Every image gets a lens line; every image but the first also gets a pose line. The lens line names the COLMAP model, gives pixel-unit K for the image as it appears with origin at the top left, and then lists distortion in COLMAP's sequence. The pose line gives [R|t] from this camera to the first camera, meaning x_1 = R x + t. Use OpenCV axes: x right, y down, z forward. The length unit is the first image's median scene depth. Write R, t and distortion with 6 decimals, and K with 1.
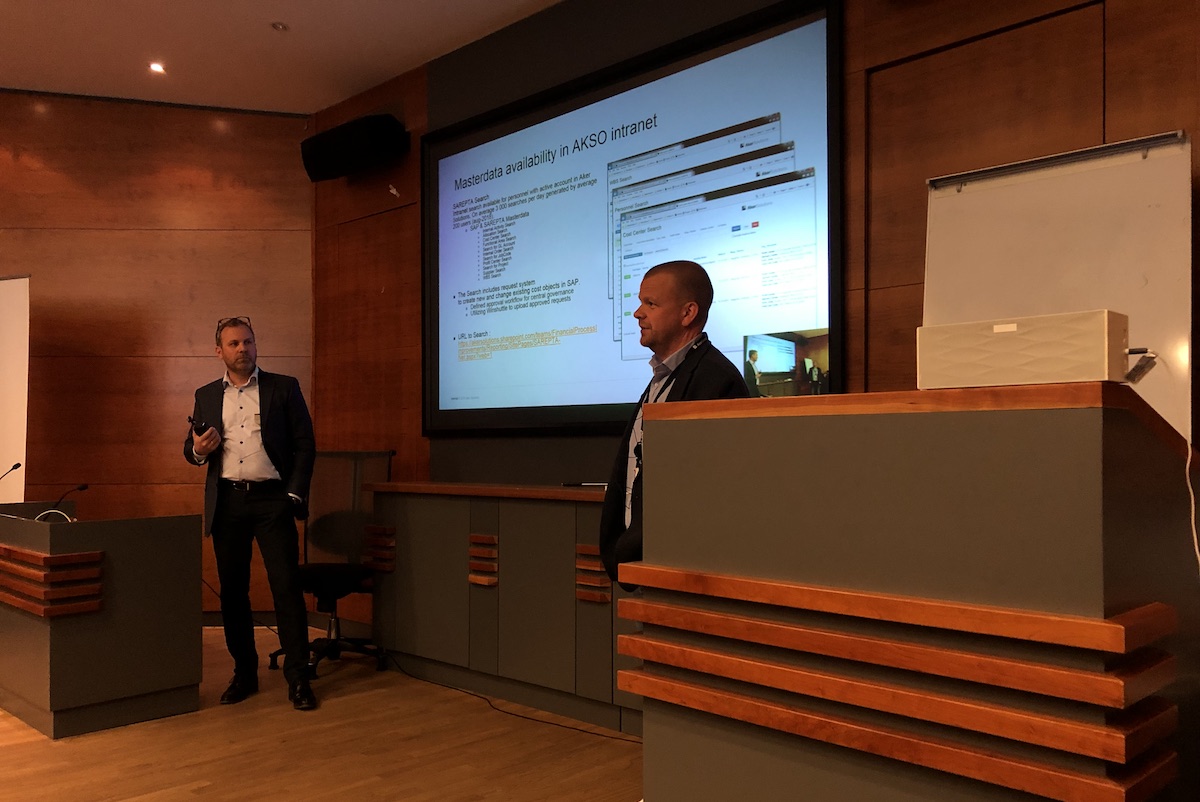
lens RADIAL K [[972.0, 0, 600.5], [0, 972.0, 432.3], [0, 0, 1]] dist [0.003791, -0.001506]
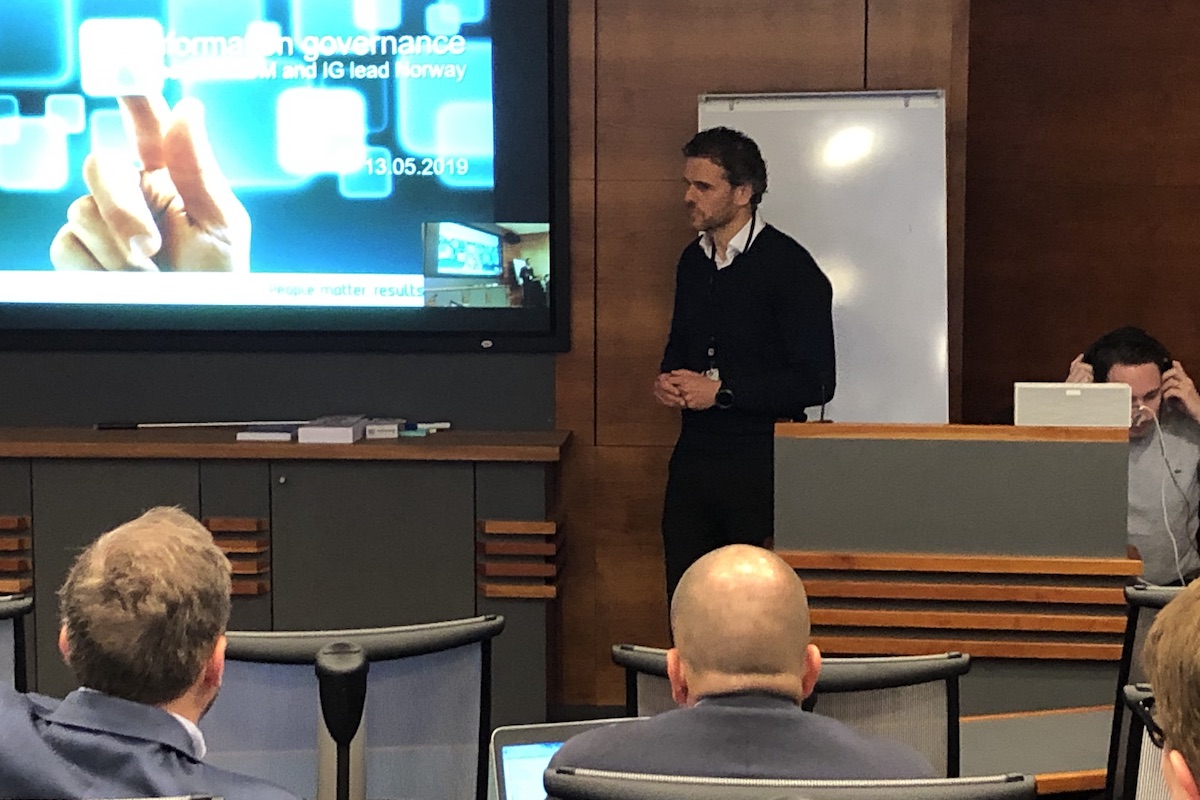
lens RADIAL K [[2619.4, 0, 600.0], [0, 2619.4, 400.0], [0, 0, 1]] dist [0.045498, 0.128547]
pose [[0.777794, -0.076255, 0.623877, -0.999782], [-0.006480, 0.991587, 0.129277, -0.221585], [-0.628486, -0.104593, 0.770756, -0.648603]]
